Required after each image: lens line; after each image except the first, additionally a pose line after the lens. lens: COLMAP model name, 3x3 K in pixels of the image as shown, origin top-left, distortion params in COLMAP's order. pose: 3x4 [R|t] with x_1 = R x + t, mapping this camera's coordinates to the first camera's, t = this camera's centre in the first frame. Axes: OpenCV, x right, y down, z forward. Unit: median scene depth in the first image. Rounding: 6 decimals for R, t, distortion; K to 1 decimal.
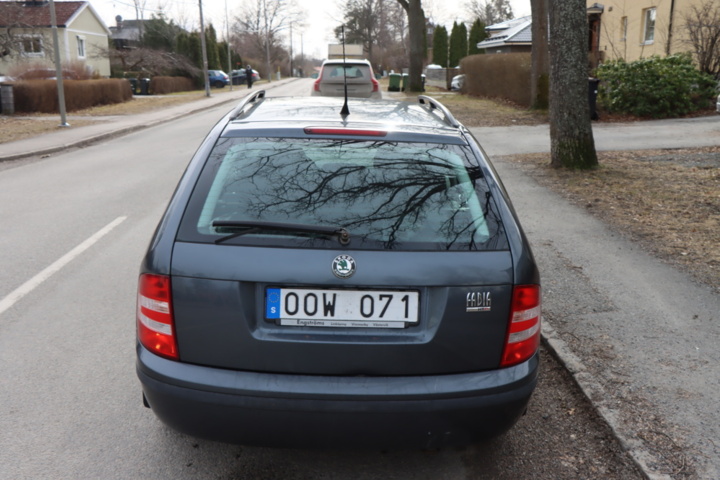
lens RADIAL K [[721.6, 0, 361.0], [0, 721.6, 243.6], [0, 0, 1]] dist [-0.040075, 0.000000]
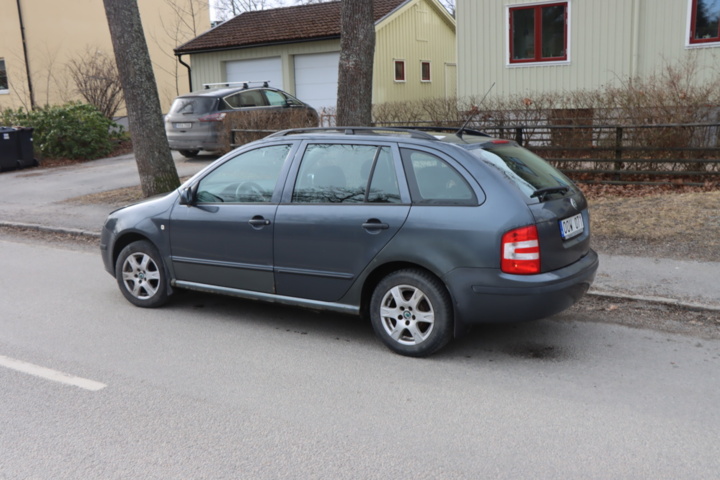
lens RADIAL K [[721.6, 0, 356.9], [0, 721.6, 241.2], [0, 0, 1]] dist [-0.040075, 0.000000]
pose [[0.559198, -0.173817, 0.810608, -0.504043], [0.229050, 0.972107, 0.050437, -0.026446], [-0.796764, 0.157466, 0.583413, 0.088700]]
